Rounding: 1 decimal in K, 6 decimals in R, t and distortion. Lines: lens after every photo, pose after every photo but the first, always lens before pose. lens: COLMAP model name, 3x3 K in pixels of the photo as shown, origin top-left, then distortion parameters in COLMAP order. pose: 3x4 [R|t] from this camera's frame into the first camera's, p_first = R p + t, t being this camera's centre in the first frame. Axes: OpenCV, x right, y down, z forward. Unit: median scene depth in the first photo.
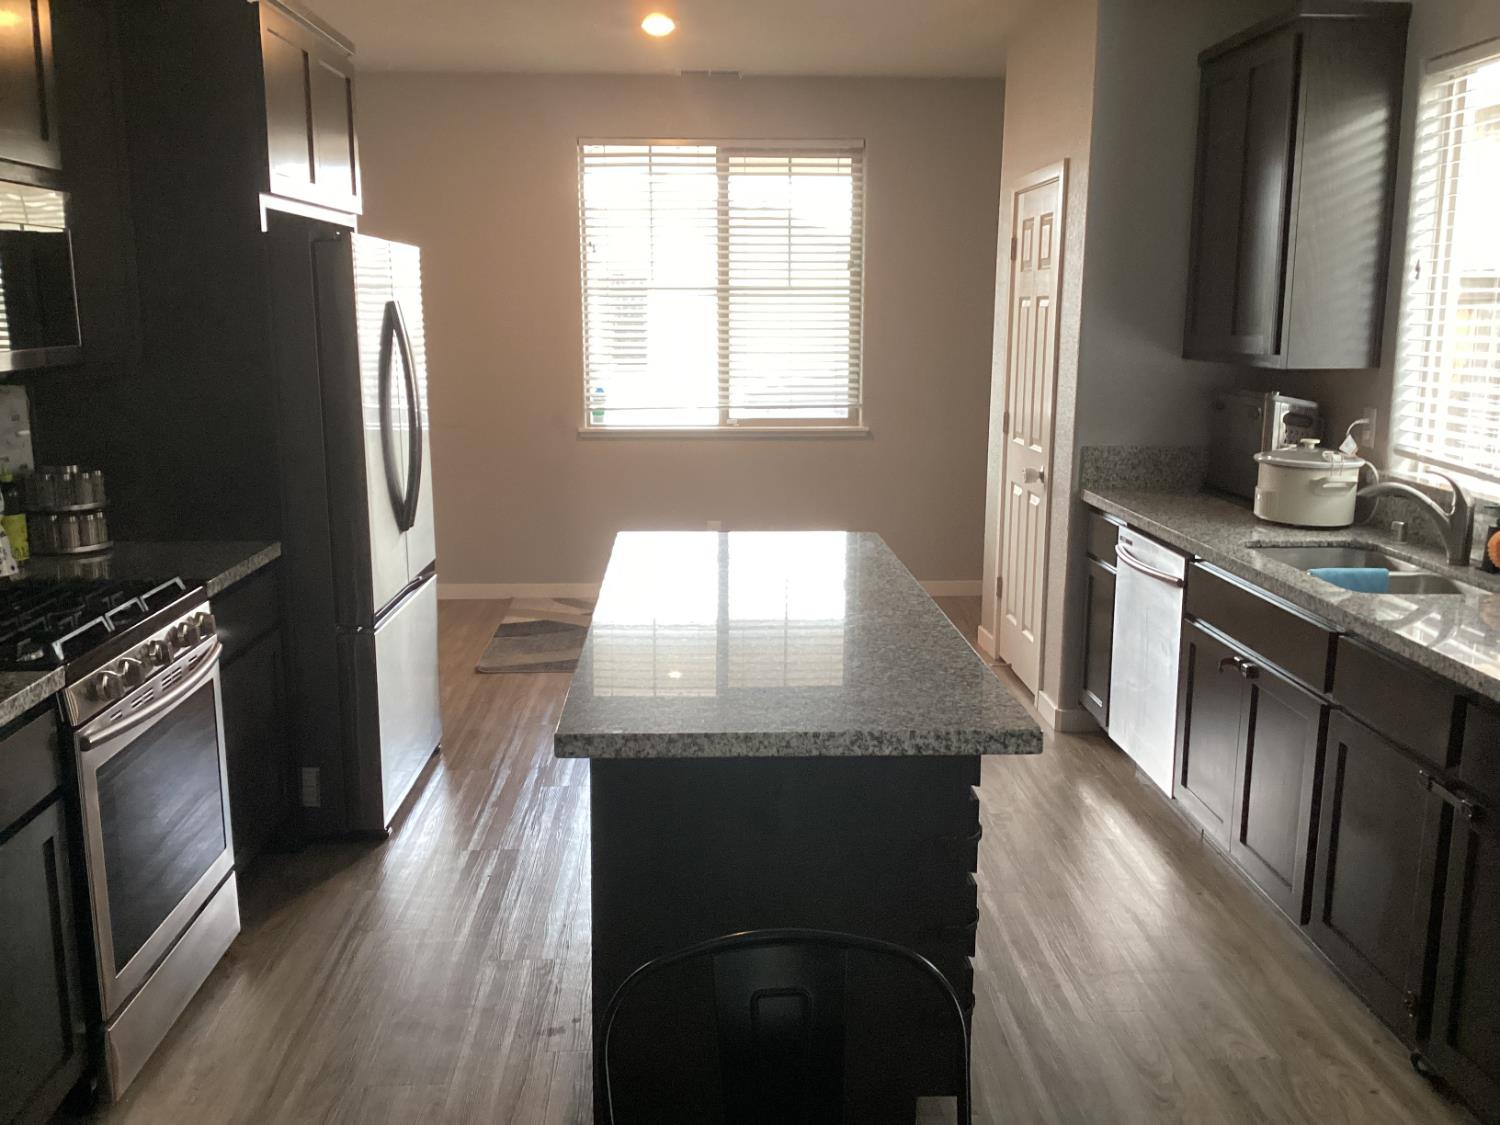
lens RADIAL K [[1381.6, 0, 755.5], [0, 1381.6, 563.6], [0, 0, 1]] dist [0.117358, -0.211565]
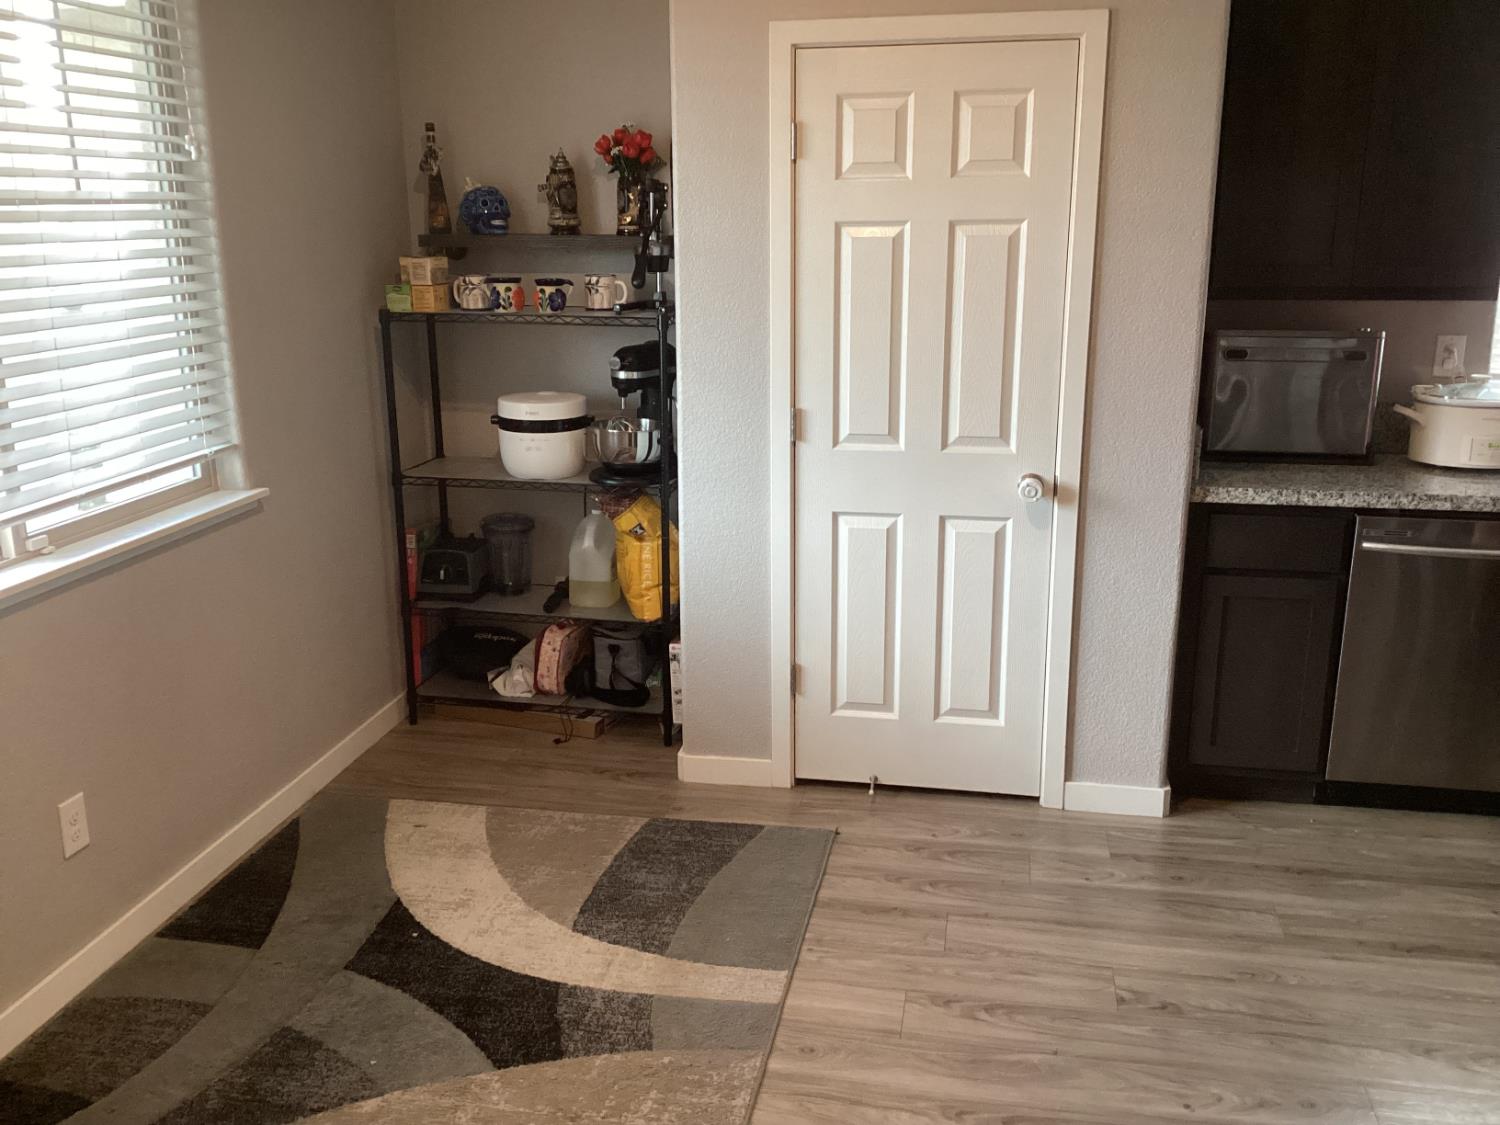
lens RADIAL K [[1381.6, 0, 755.5], [0, 1381.6, 563.6], [0, 0, 1]] dist [0.117358, -0.211565]
pose [[0.213048, -0.245406, 0.945720, -0.508740], [0.183829, 0.960724, 0.207887, -0.206175], [-0.959592, 0.129561, 0.249793, 1.025655]]
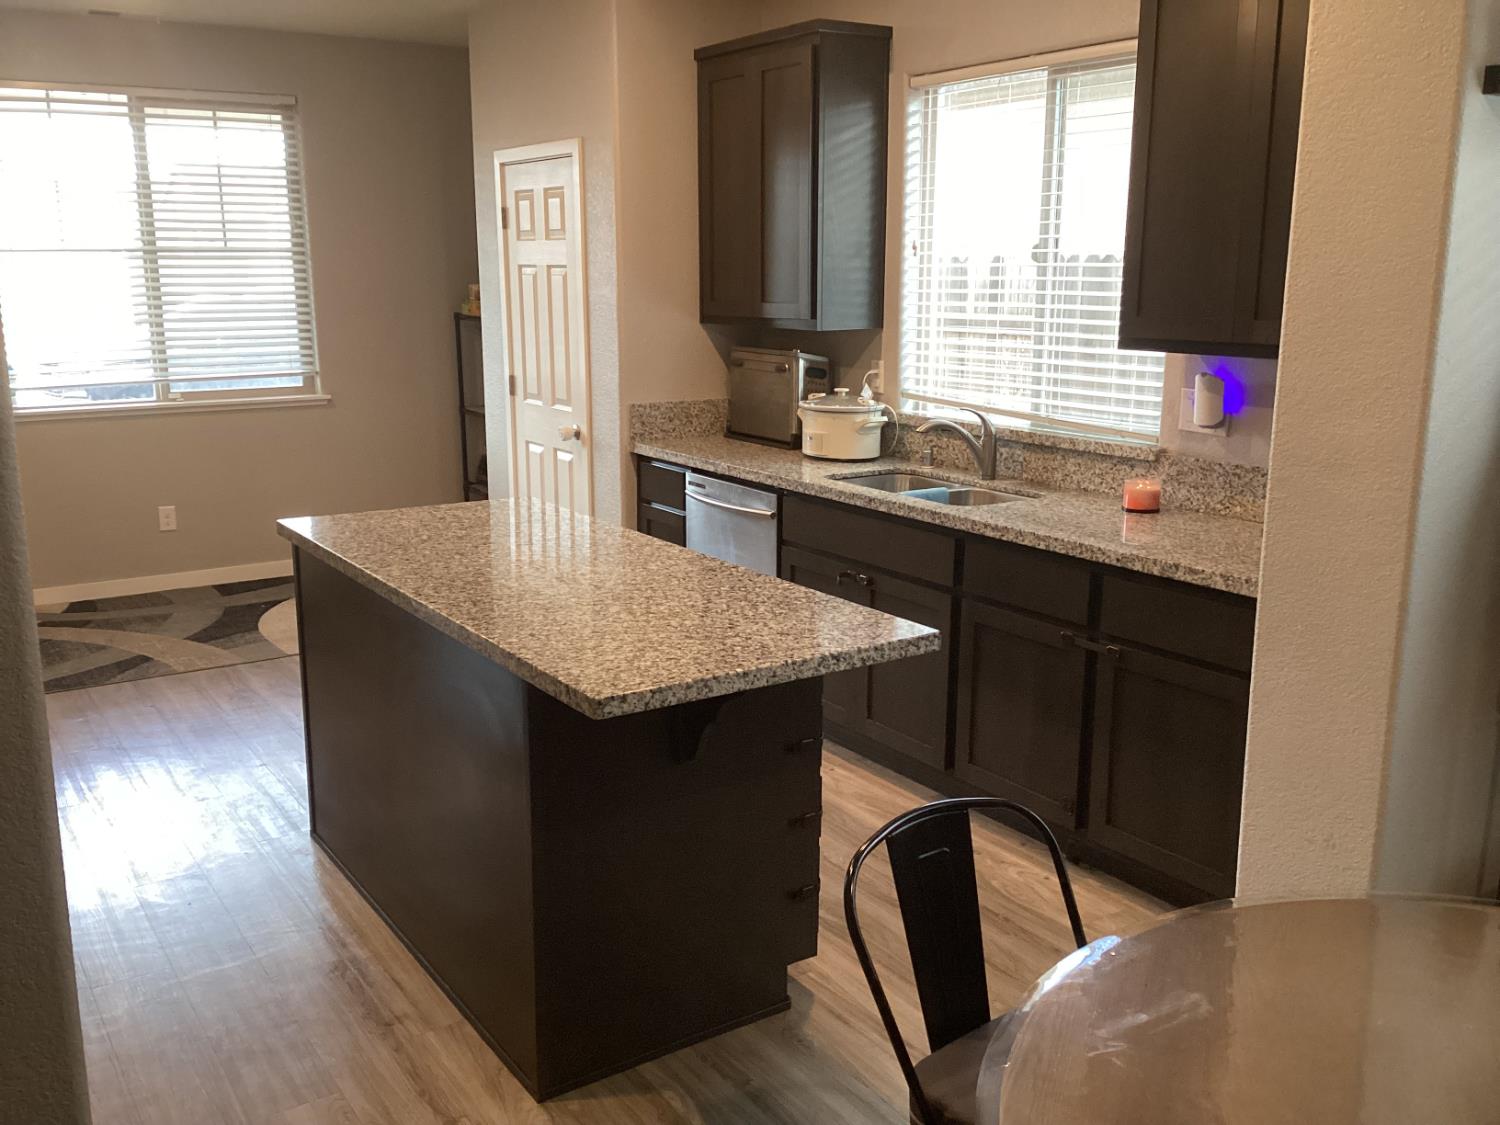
lens RADIAL K [[1381.6, 0, 755.5], [0, 1381.6, 563.6], [0, 0, 1]] dist [0.117358, -0.211565]
pose [[0.849927, -0.114740, 0.514256, -0.261427], [0.097991, 0.993395, 0.059693, -0.014421], [-0.517709, -0.000343, 0.855557, 0.009374]]
